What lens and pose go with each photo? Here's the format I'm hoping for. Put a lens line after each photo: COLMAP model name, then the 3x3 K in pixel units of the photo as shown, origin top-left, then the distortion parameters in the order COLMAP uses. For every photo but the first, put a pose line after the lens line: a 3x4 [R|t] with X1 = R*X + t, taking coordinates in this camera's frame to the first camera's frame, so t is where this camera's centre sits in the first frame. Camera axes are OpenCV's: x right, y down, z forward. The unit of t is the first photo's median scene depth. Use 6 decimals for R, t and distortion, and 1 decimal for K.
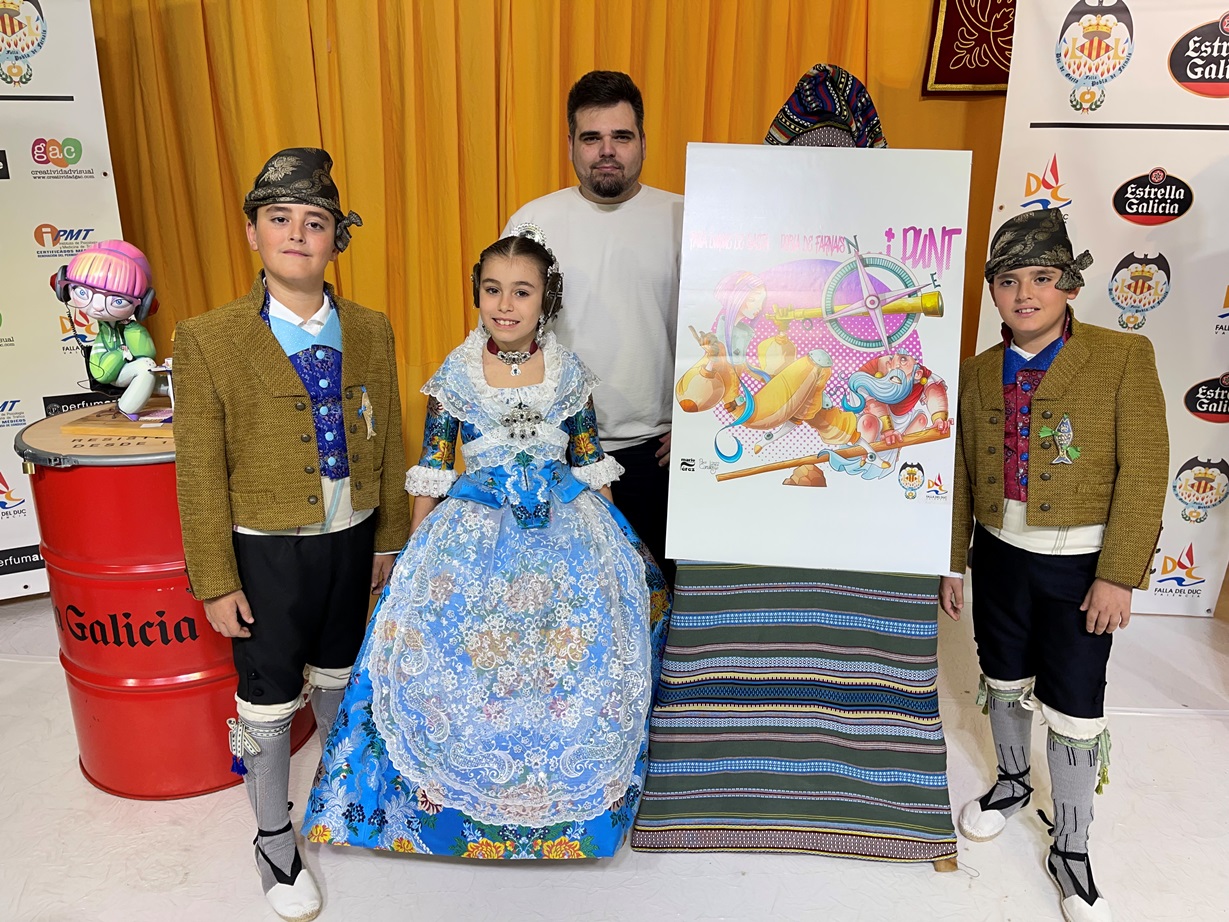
lens RADIAL K [[923.2, 0, 608.3], [0, 923.2, 449.7], [0, 0, 1]] dist [0.083469, -0.108855]
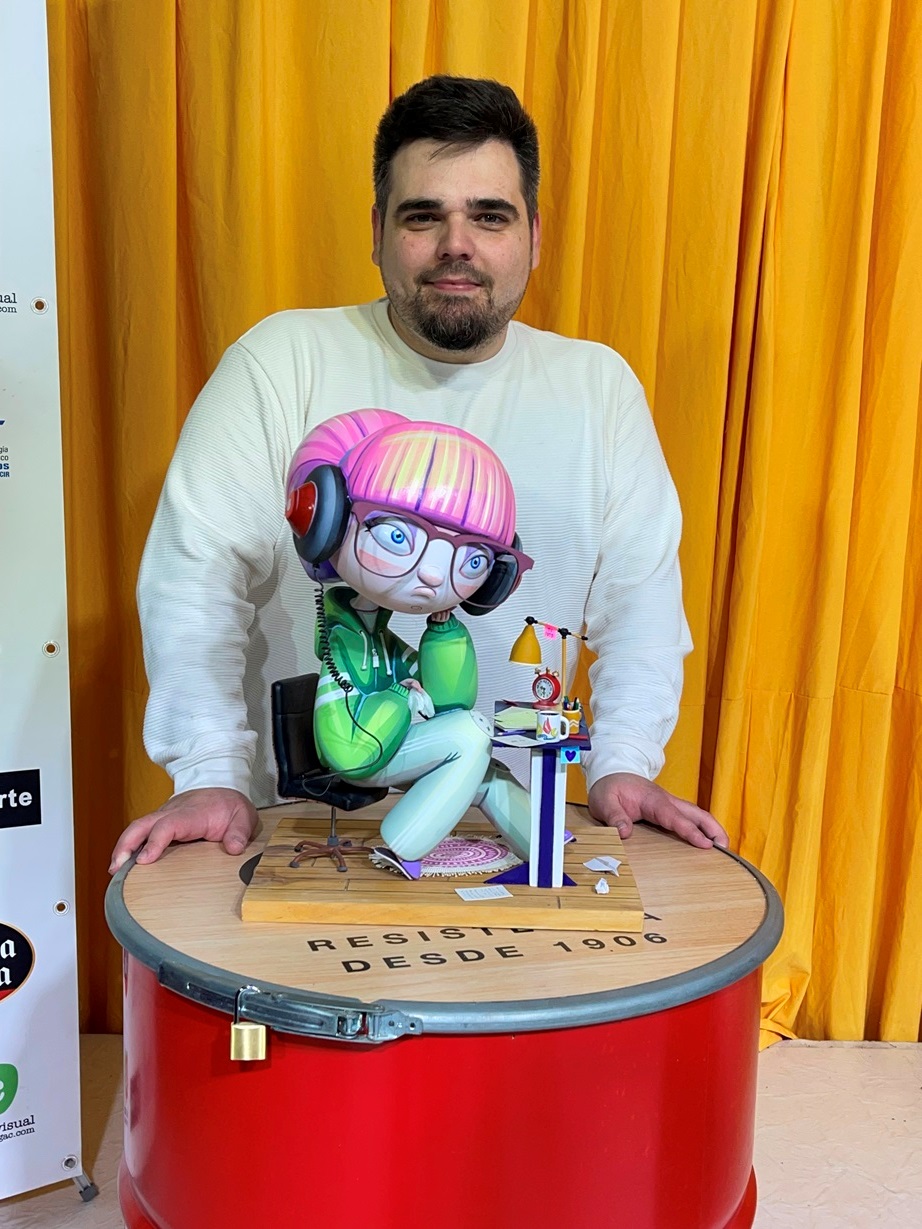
lens RADIAL K [[1438.1, 0, 451.8], [0, 1438.1, 592.7], [0, 0, 1]] dist [0.056630, 0.000000]
pose [[0.996541, 0.005430, 0.082926, -0.554430], [0.007879, 0.987195, -0.159323, -0.053342], [-0.082730, 0.159425, 0.983738, 0.426047]]
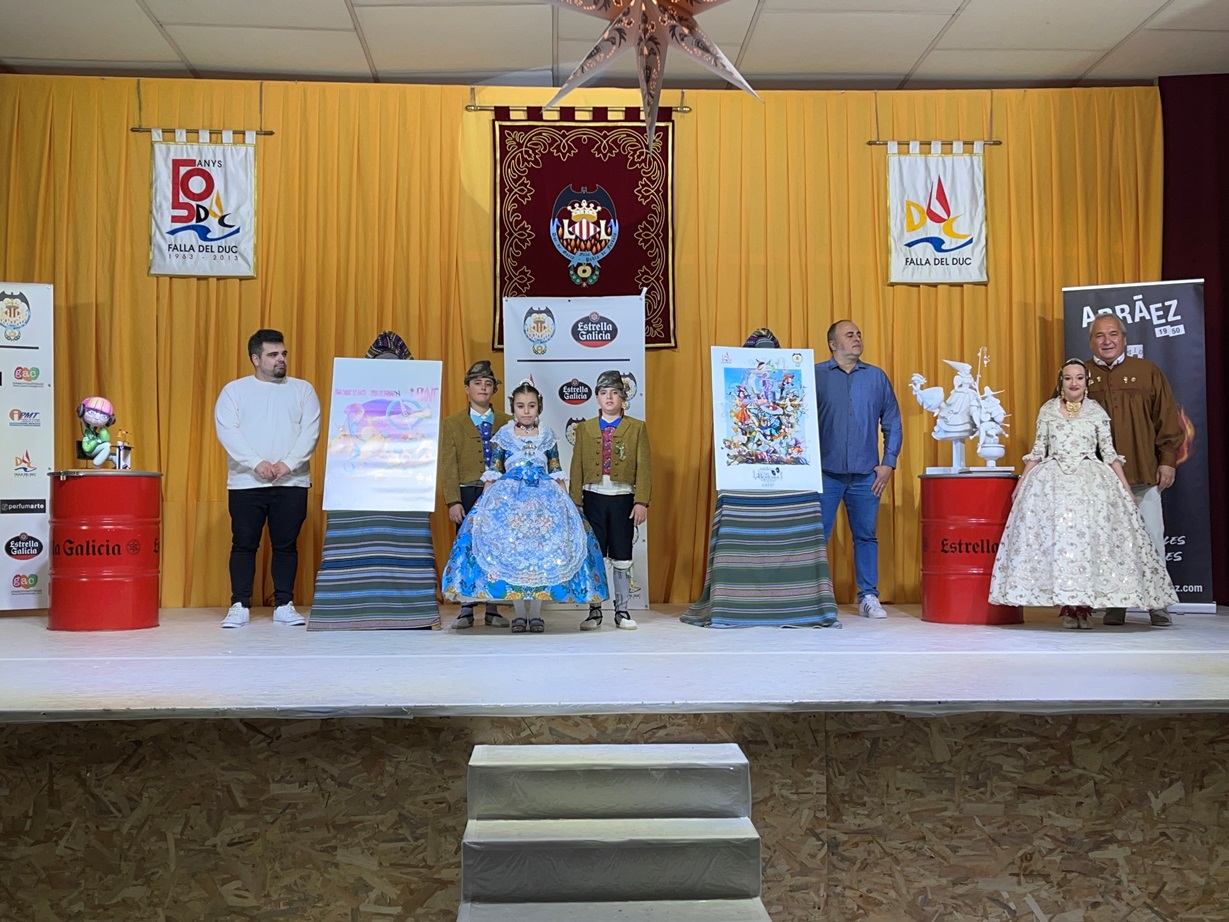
lens RADIAL K [[1489.6, 0, 640.7], [0, 1489.6, 446.7], [0, 0, 1]] dist [0.071859, 0.000000]
pose [[0.991398, -0.007114, 0.130688, 0.371311], [0.049348, 0.945145, -0.322901, 1.250926], [-0.121222, 0.326573, 0.937366, -2.838126]]
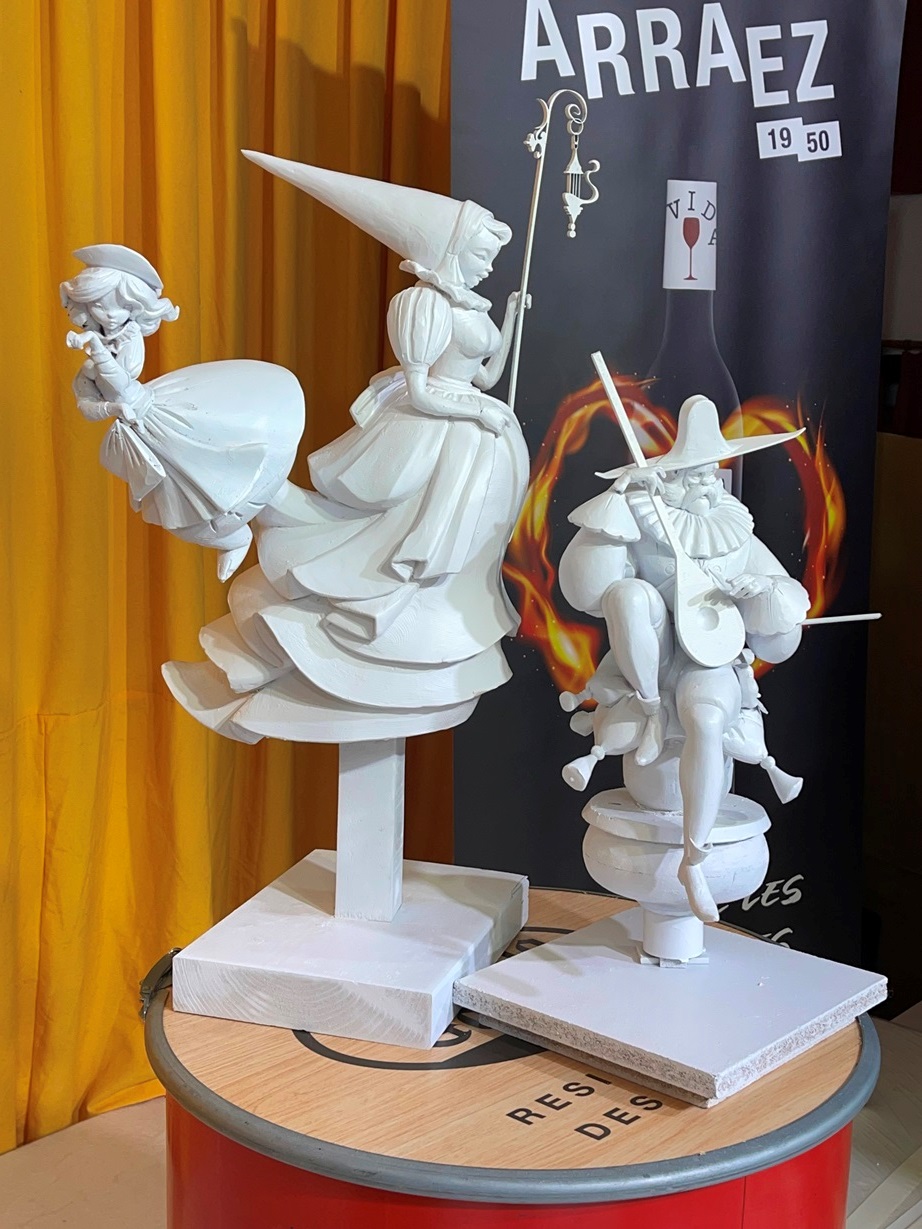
lens RADIAL K [[1551.7, 0, 468.0], [0, 1551.7, 618.0], [0, 0, 1]] dist [0.058341, 0.000000]
pose [[0.606461, -0.120882, 0.785870, 1.338257], [0.213378, 0.976864, -0.014405, -0.112801], [-0.765947, 0.176424, 0.618224, 0.563268]]
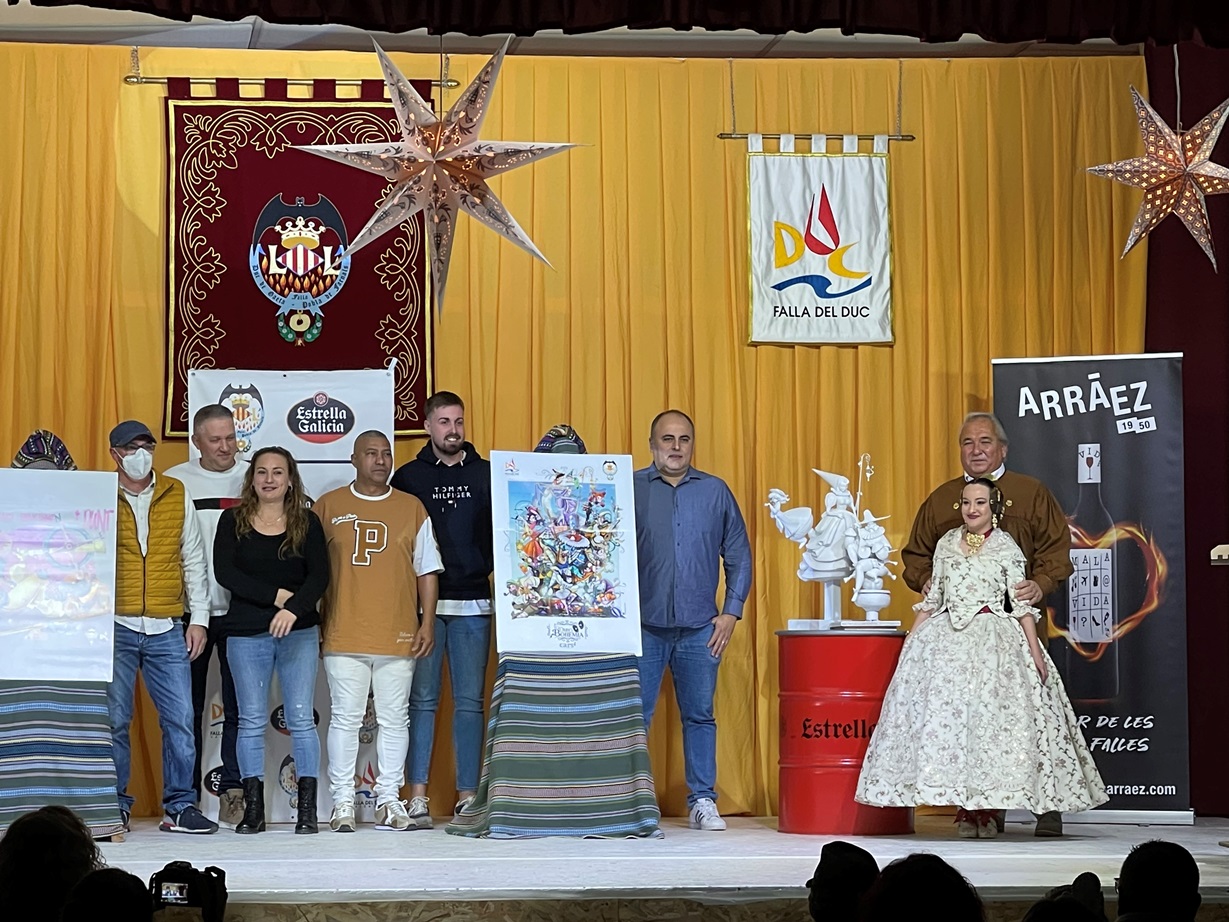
lens RADIAL K [[3863.7, 0, 559.5], [0, 3863.7, 460.8], [0, 0, 1]] dist [0.150767, 0.000000]
pose [[0.978858, -0.000049, 0.204539, -0.335720], [0.068318, 0.942648, -0.326722, 2.211370], [-0.192793, 0.333789, 0.922722, -6.218825]]
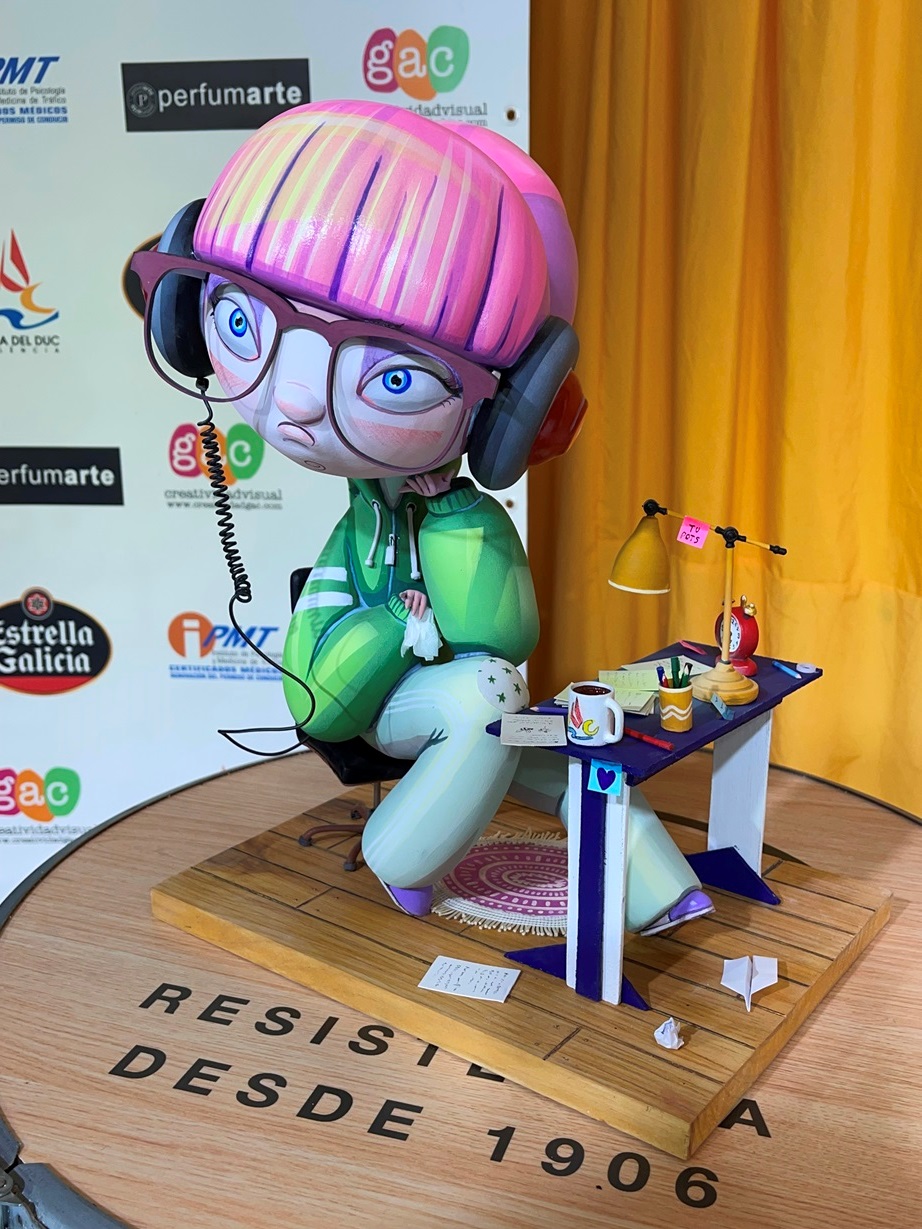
lens RADIAL K [[1205.1, 0, 473.0], [0, 1205.1, 620.0], [0, 0, 1]] dist [0.020899, 0.000000]
pose [[0.861131, 0.129897, -0.491508, -0.368455], [-0.142241, 0.989755, 0.012366, -0.110746], [0.488078, 0.059263, 0.870786, 0.767389]]
